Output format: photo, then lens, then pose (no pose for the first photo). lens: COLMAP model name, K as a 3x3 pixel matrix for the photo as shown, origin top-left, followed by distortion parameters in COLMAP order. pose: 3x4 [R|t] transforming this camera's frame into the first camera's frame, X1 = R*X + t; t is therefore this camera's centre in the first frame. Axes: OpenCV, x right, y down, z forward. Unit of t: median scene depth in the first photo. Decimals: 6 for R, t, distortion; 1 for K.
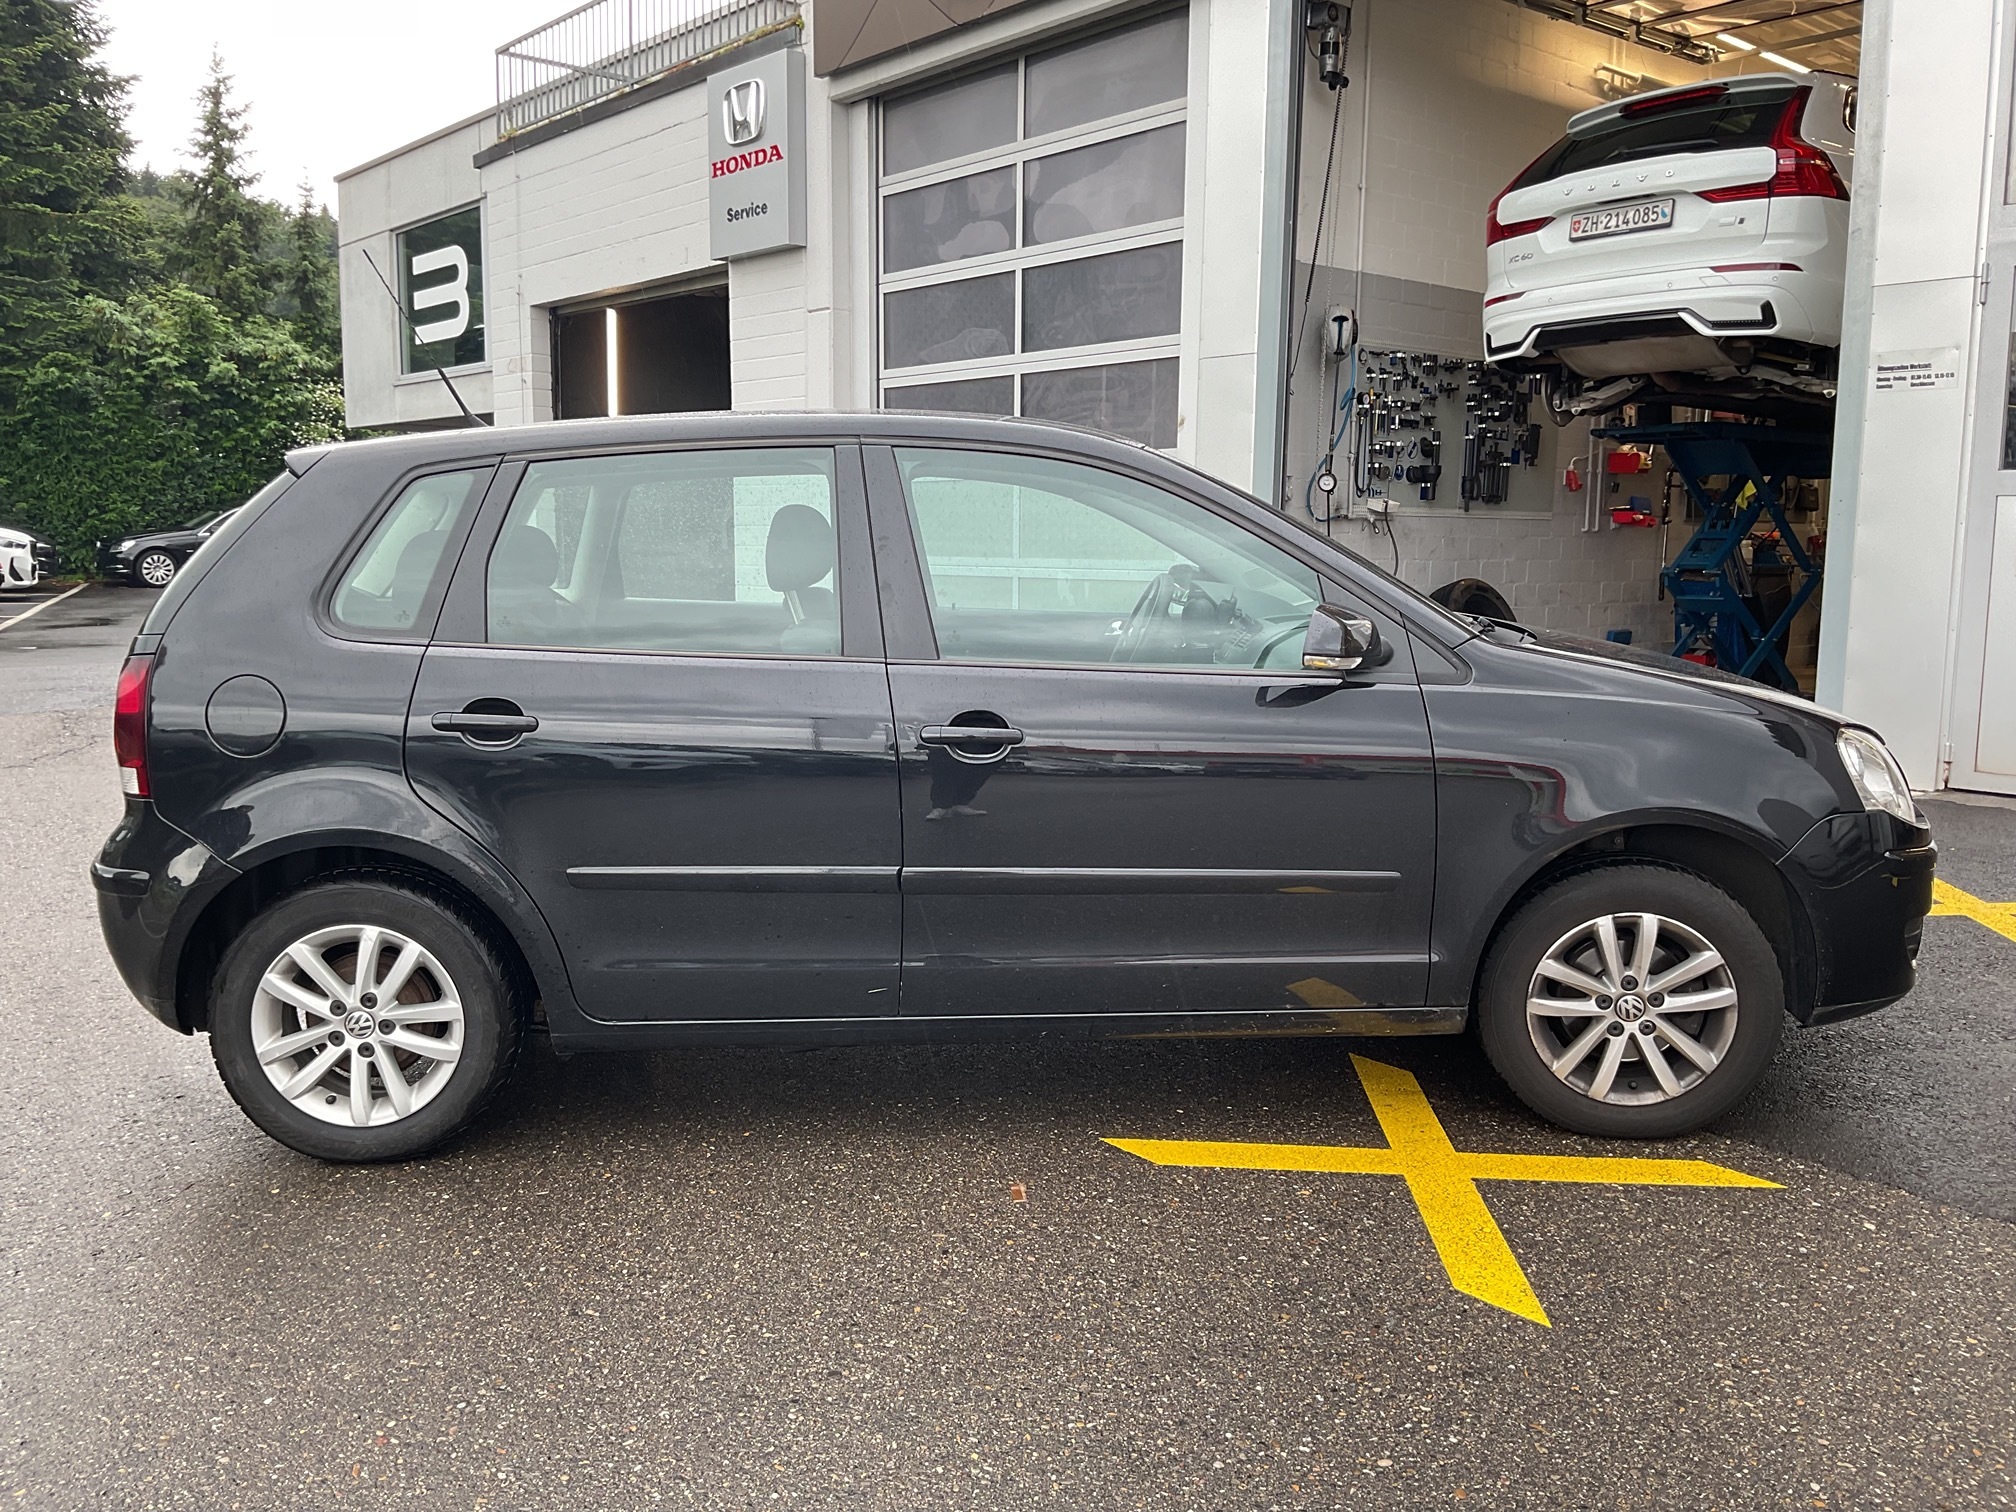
lens RADIAL K [[1679.6, 0, 987.1], [0, 1679.6, 751.9], [0, 0, 1]] dist [0.052531, -0.079809]
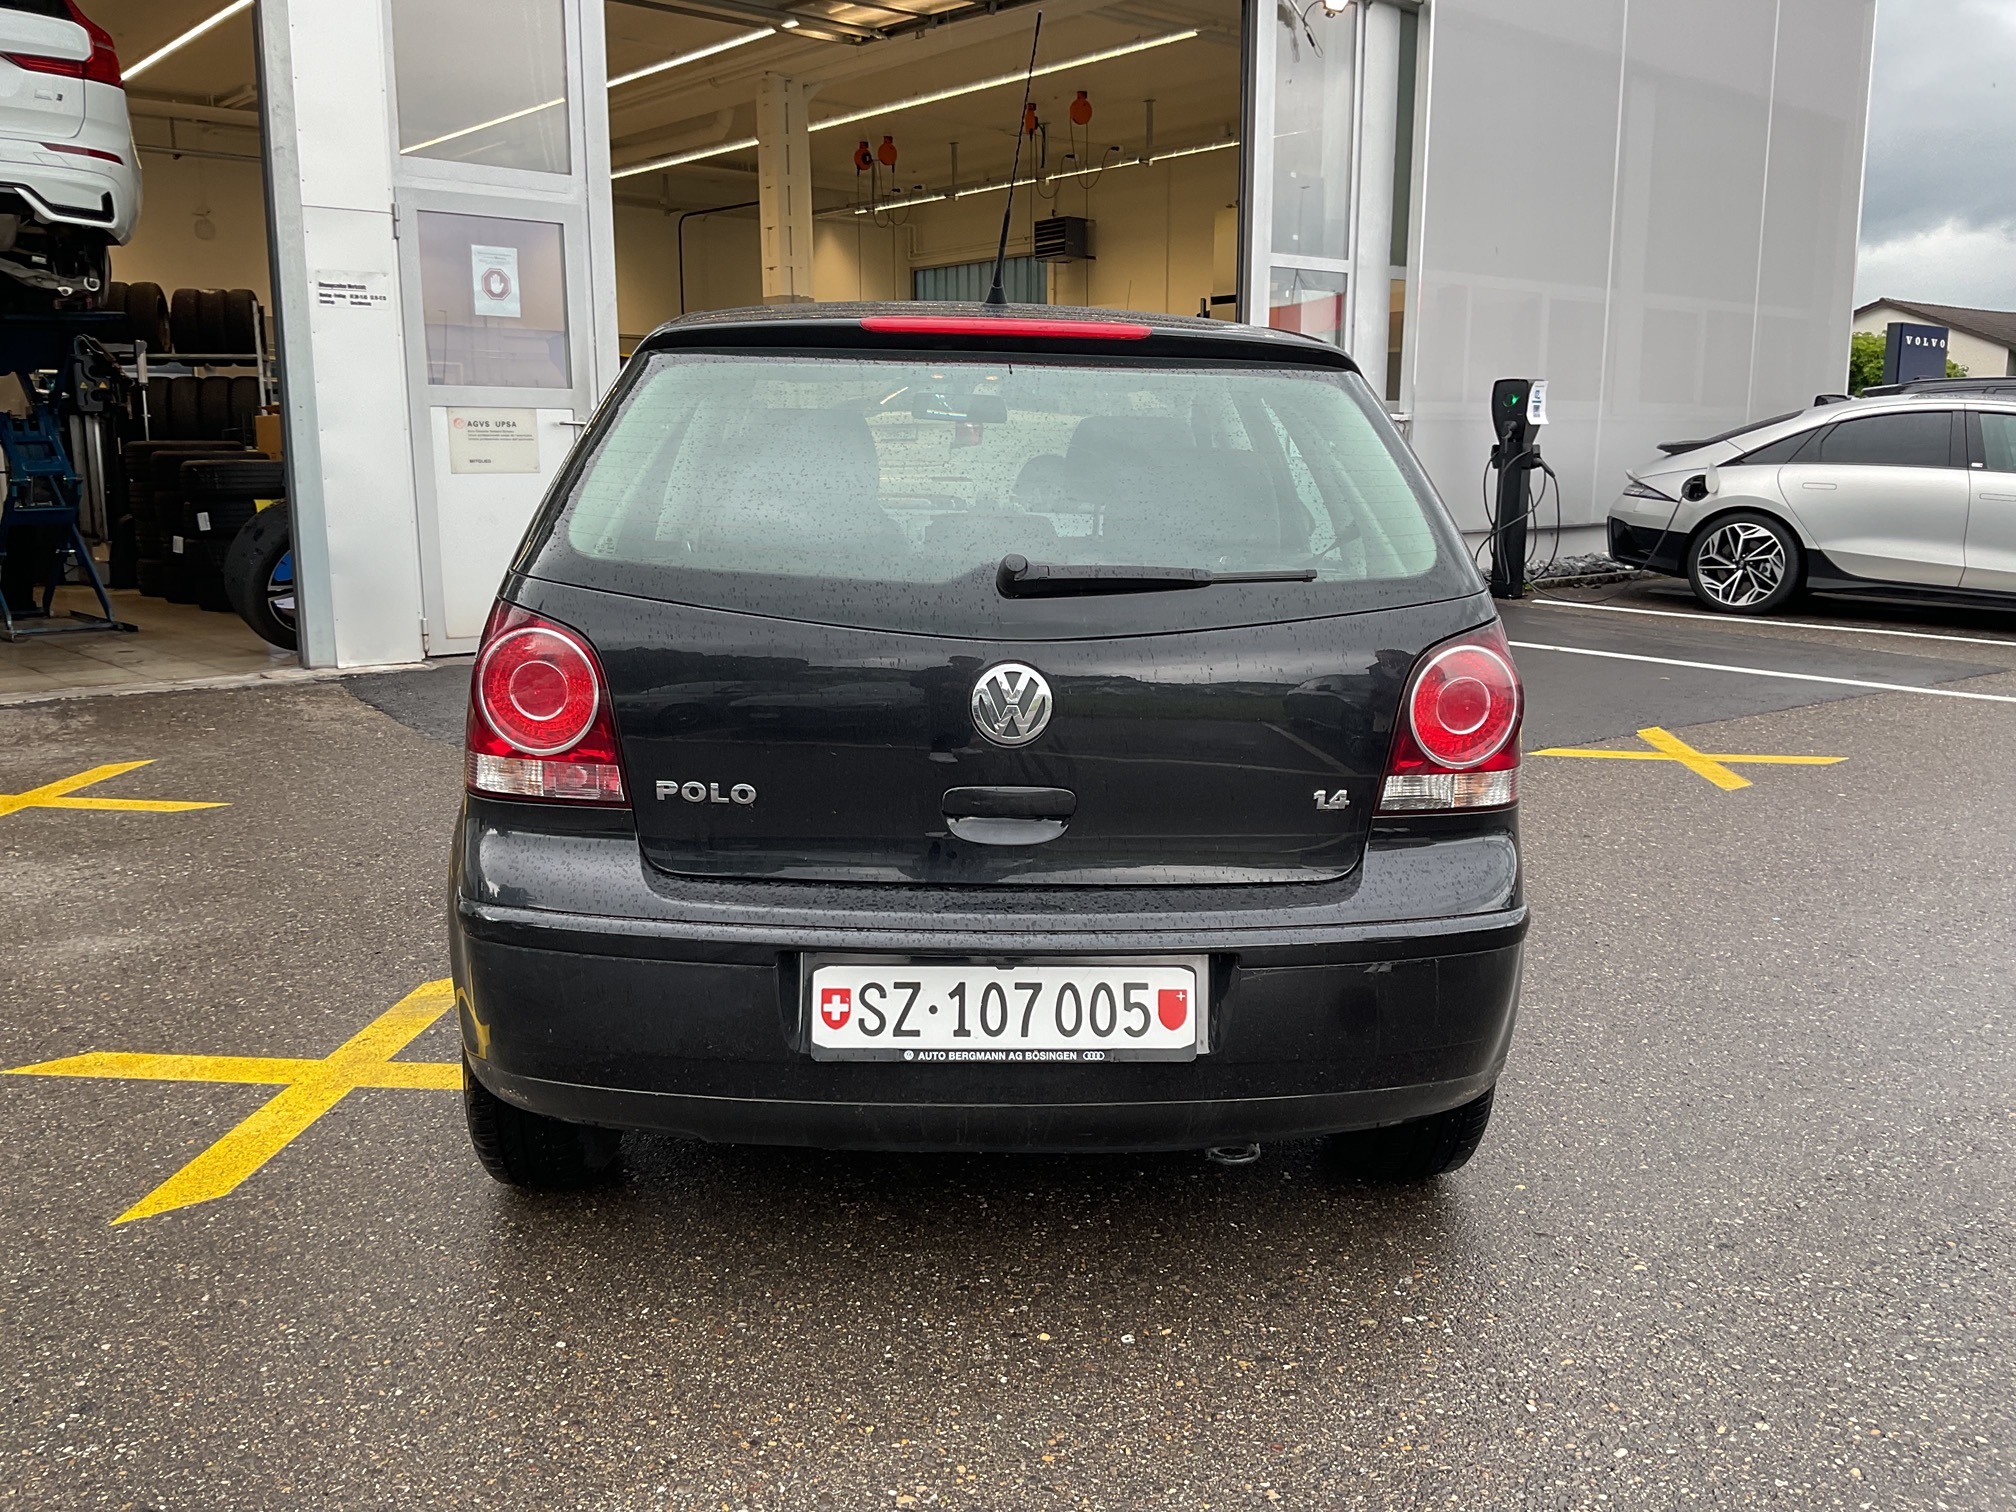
lens RADIAL K [[1679.6, 0, 997.5], [0, 1679.6, 750.6], [0, 0, 1]] dist [0.052531, -0.079809]
pose [[-0.017896, -0.186084, 0.982371, -1.185965], [0.128499, 0.973952, 0.186830, -0.161089], [-0.991548, 0.129577, 0.006482, 1.174859]]
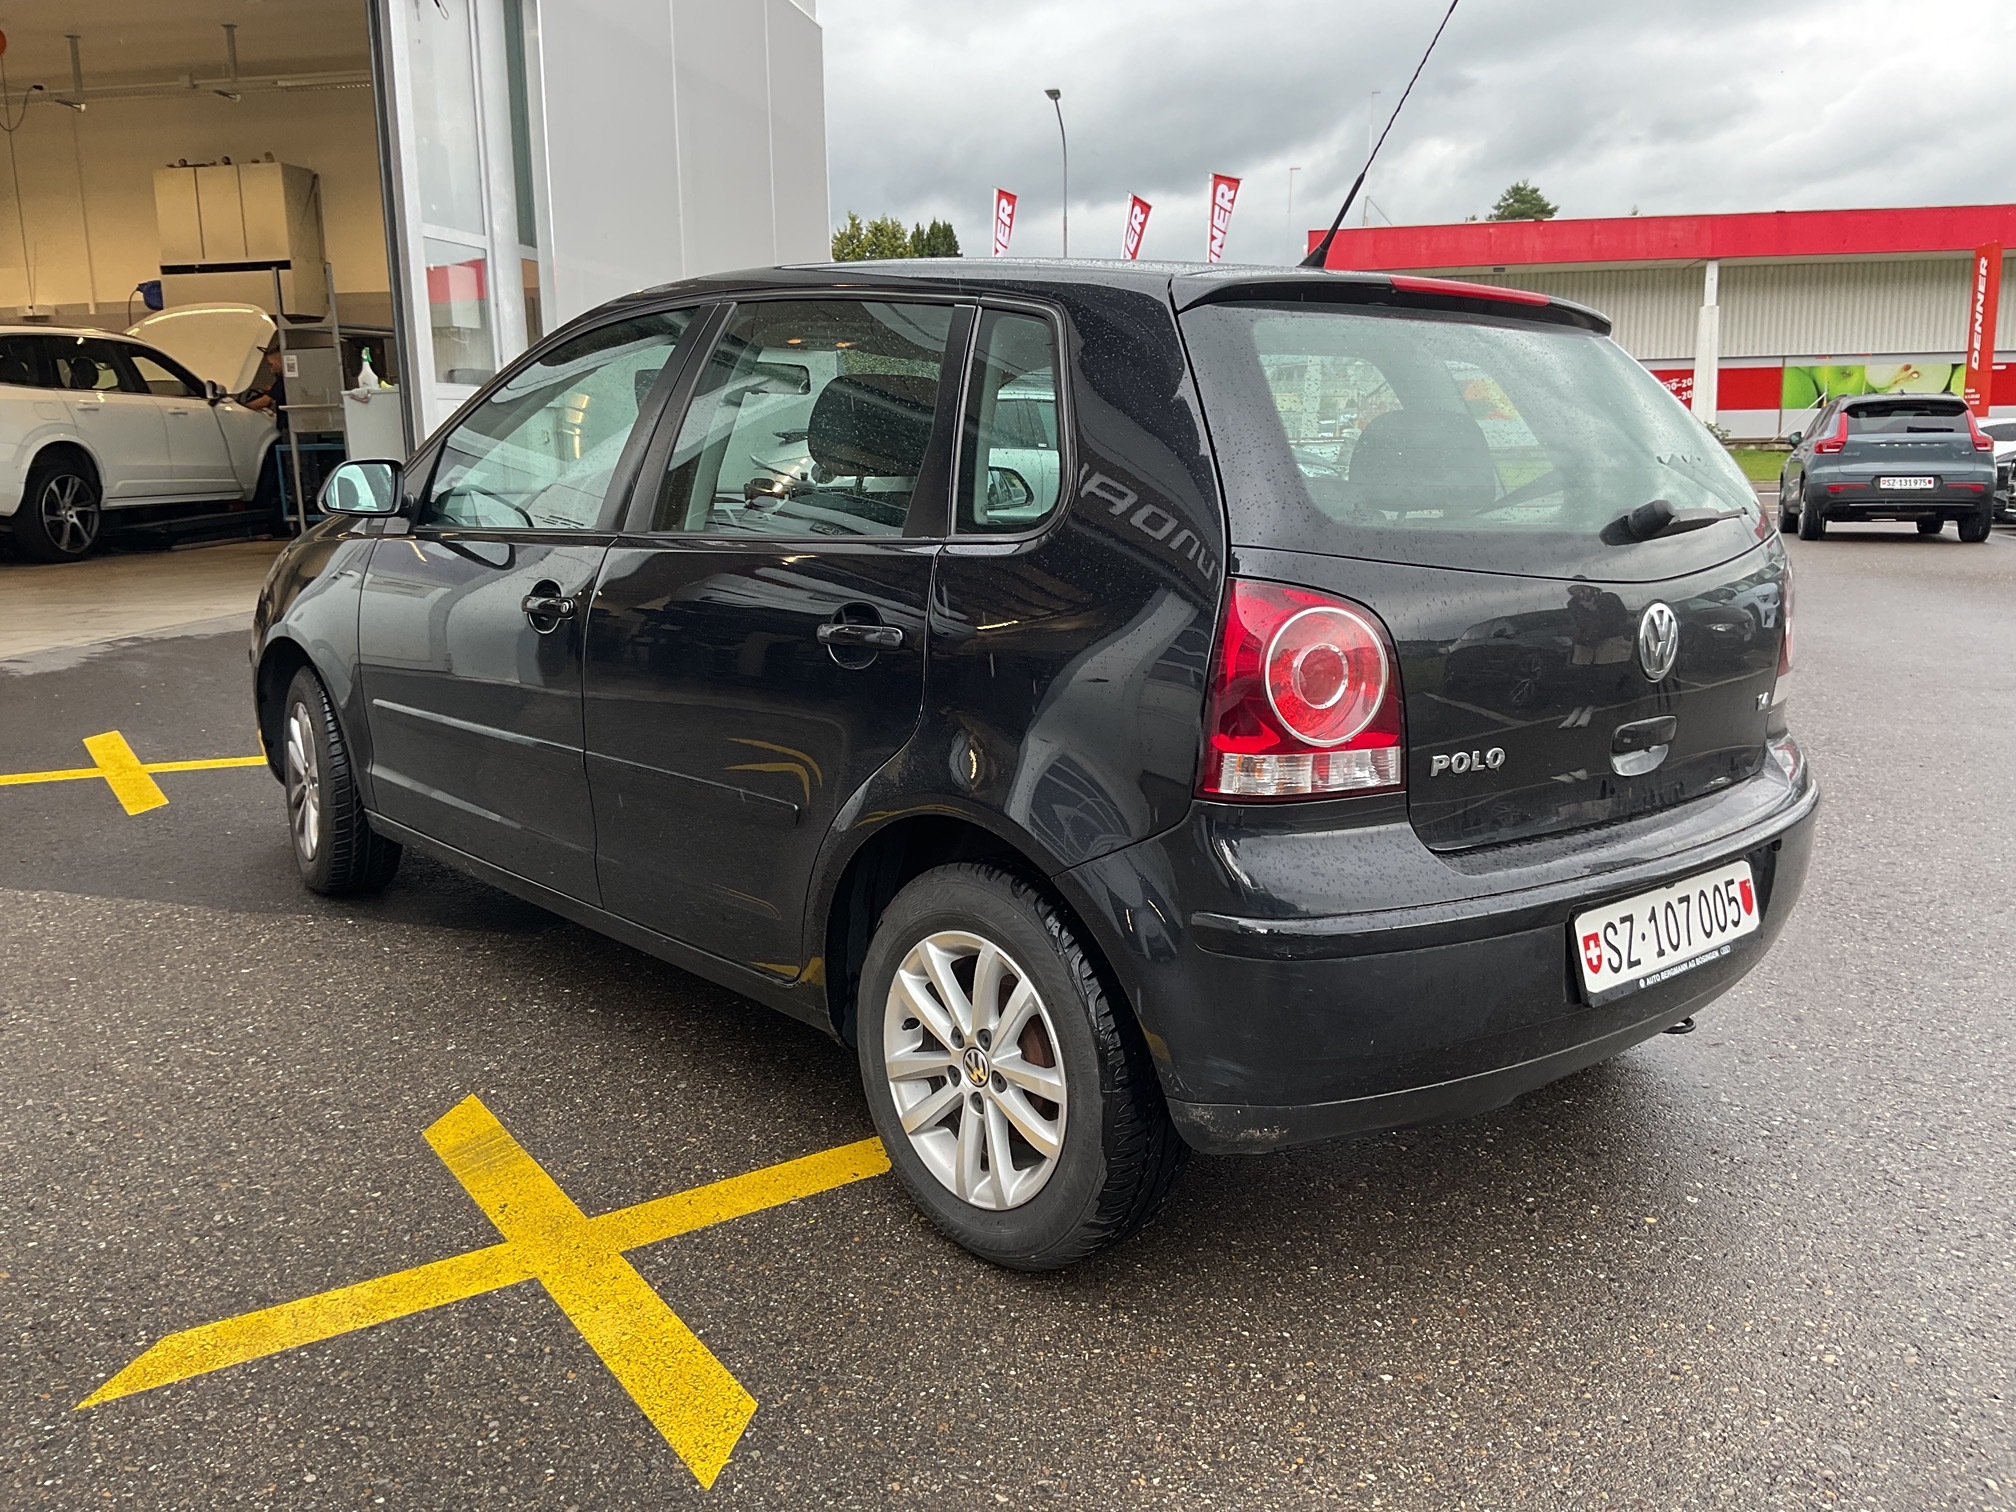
lens RADIAL K [[1679.6, 0, 993.5], [0, 1679.6, 761.1], [0, 0, 1]] dist [0.052531, -0.079809]
pose [[-0.635163, -0.149288, 0.757813, -0.897517], [0.107092, 0.954644, 0.277823, -0.234661], [-0.764918, 0.257619, -0.590368, 1.826843]]
